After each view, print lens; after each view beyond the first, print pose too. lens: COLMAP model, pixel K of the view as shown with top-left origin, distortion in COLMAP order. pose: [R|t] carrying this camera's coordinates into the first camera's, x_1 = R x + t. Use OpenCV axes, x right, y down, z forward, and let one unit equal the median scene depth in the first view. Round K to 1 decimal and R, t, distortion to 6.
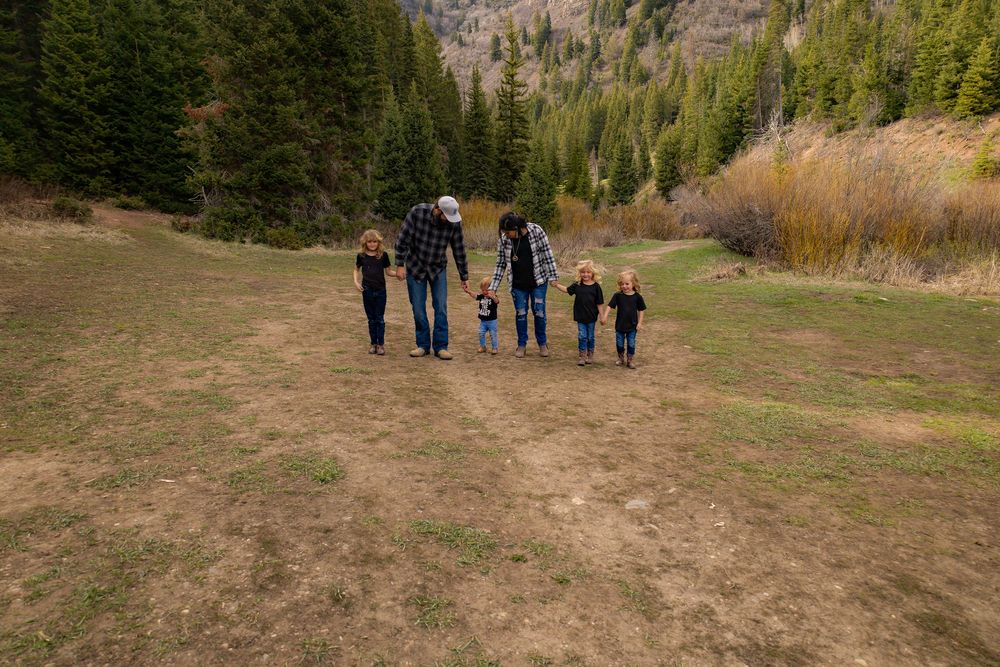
lens RADIAL K [[643.2, 0, 501.5], [0, 643.2, 338.4], [0, 0, 1]] dist [-0.017208, 0.005362]
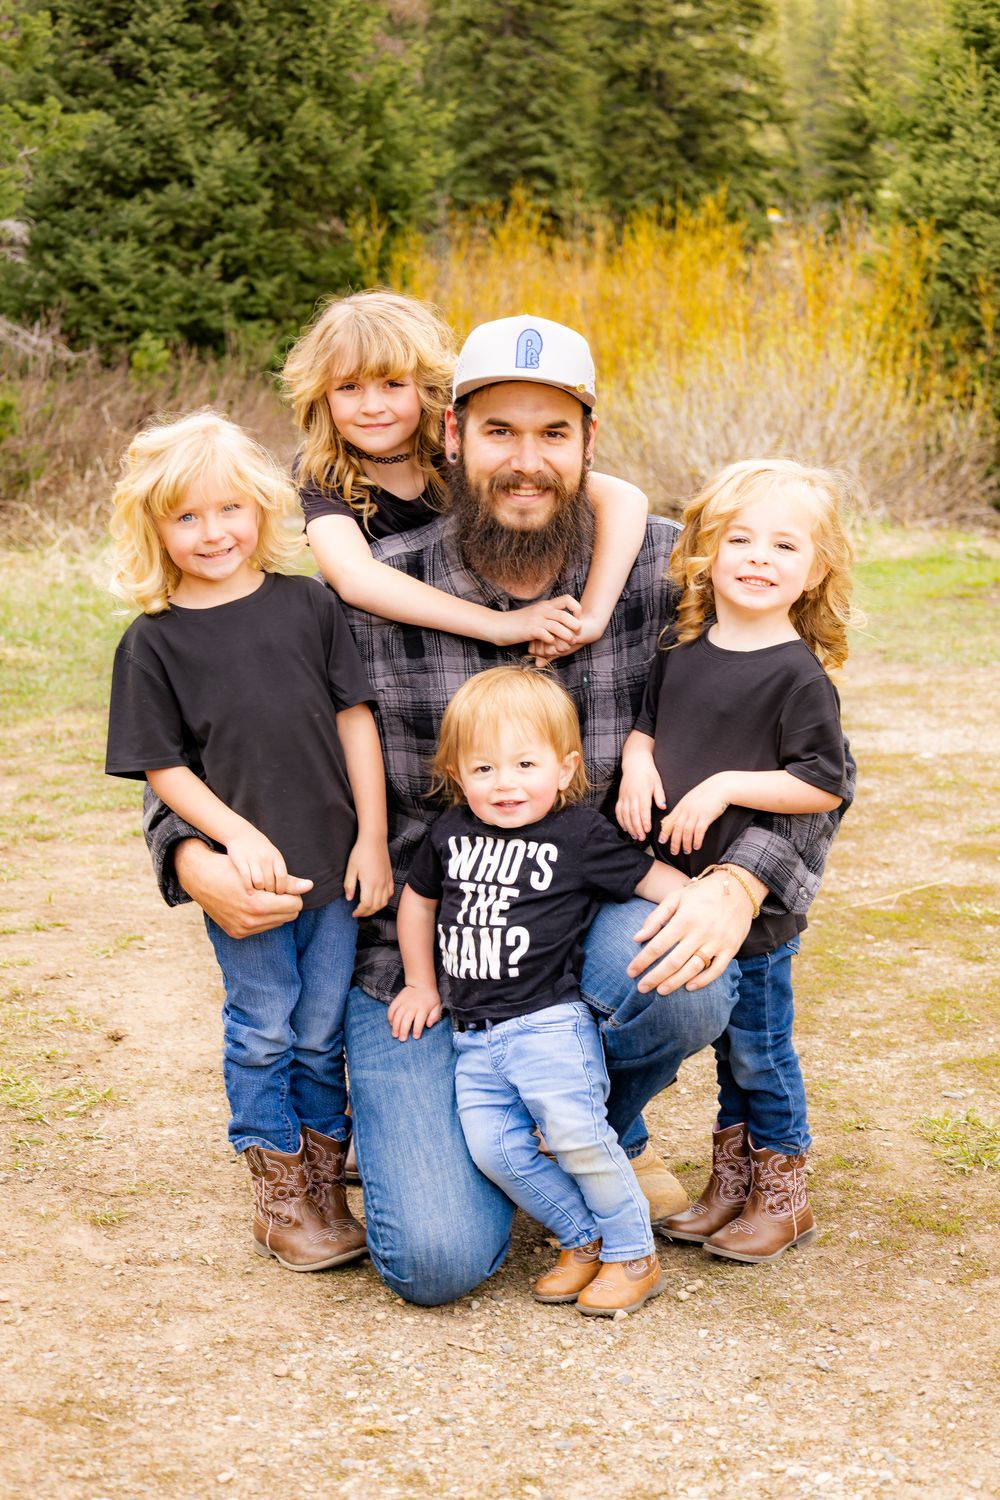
lens RADIAL K [[2878.2, 0, 500.1], [0, 2878.2, 756.5], [0, 0, 1]] dist [-0.034565, 0.000000]
pose [[0.998508, -0.041386, -0.035632, -0.019222], [0.039631, 0.998030, -0.048633, -0.016551], [0.037575, 0.047149, 0.998181, 0.104875]]
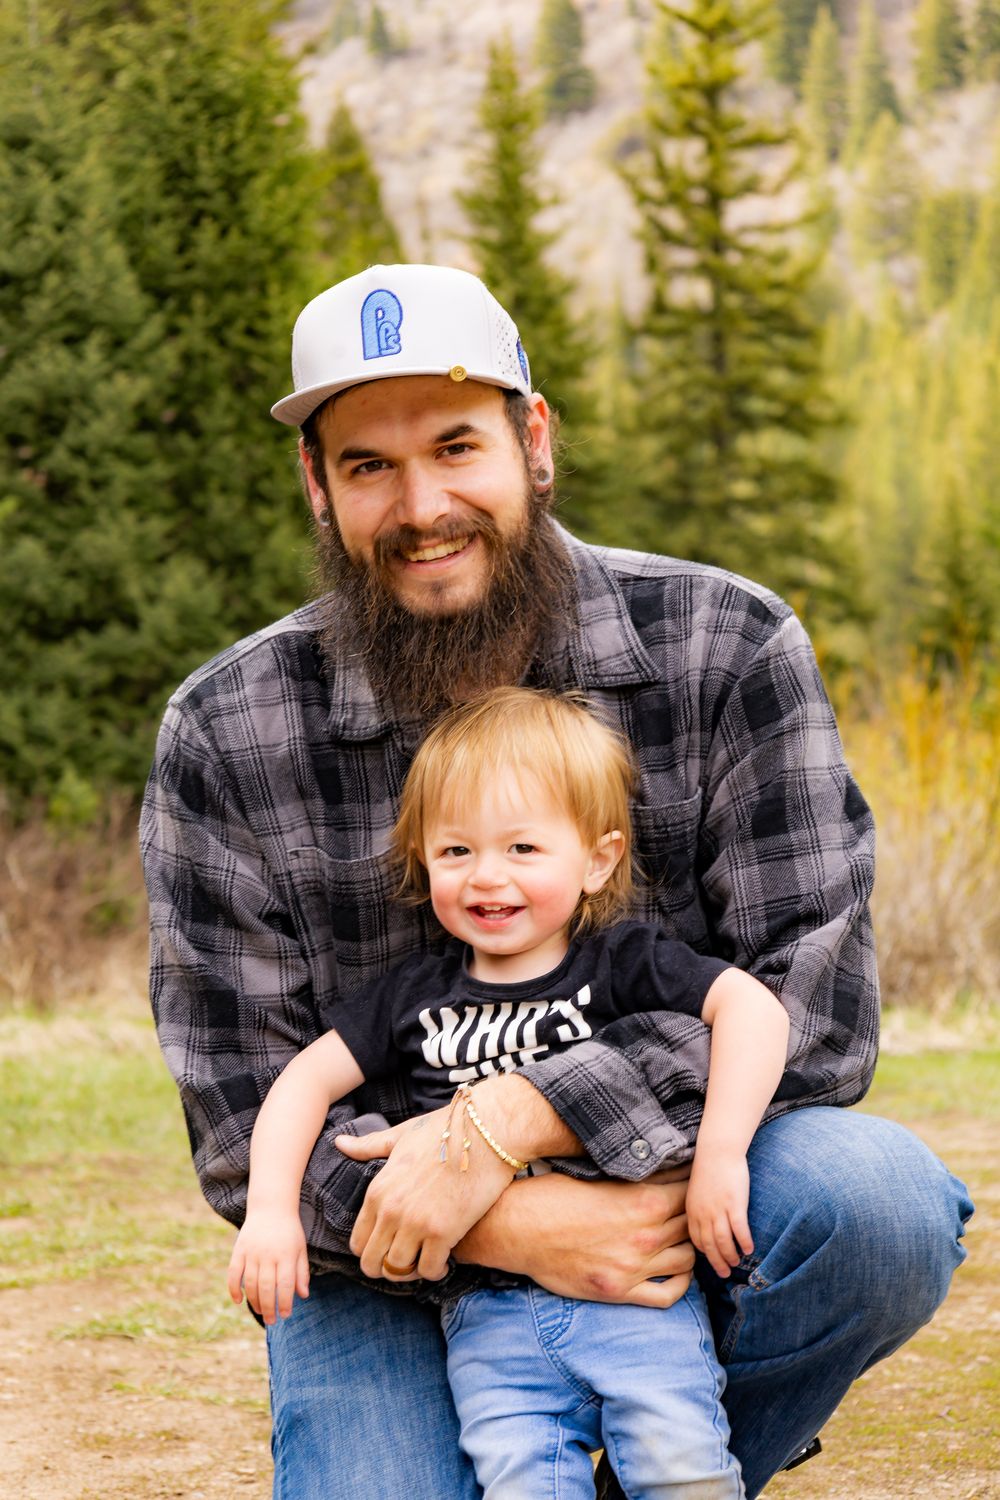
lens RADIAL K [[3514.8, 0, 498.0], [0, 3514.8, 744.4], [0, 0, 1]] dist [-0.032843, 0.000000]
pose [[0.998423, -0.044675, -0.033999, -0.019698], [0.035482, 0.971463, -0.234522, -0.012084], [0.043506, 0.232946, 0.971516, 0.116683]]
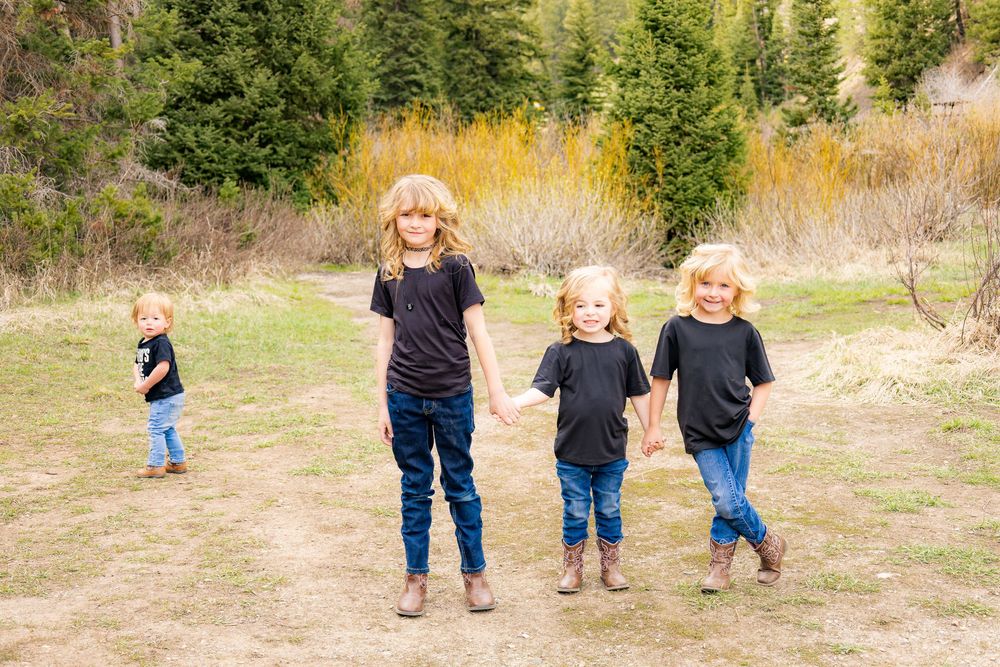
lens RADIAL K [[1539.5, 0, 497.8], [0, 1539.5, 329.2], [0, 0, 1]] dist [-0.019771, 0.000000]
pose [[0.998195, -0.047939, 0.036164, -0.022220], [0.050871, 0.995076, -0.085069, -0.017305], [-0.031908, 0.086756, 0.995719, 0.098161]]
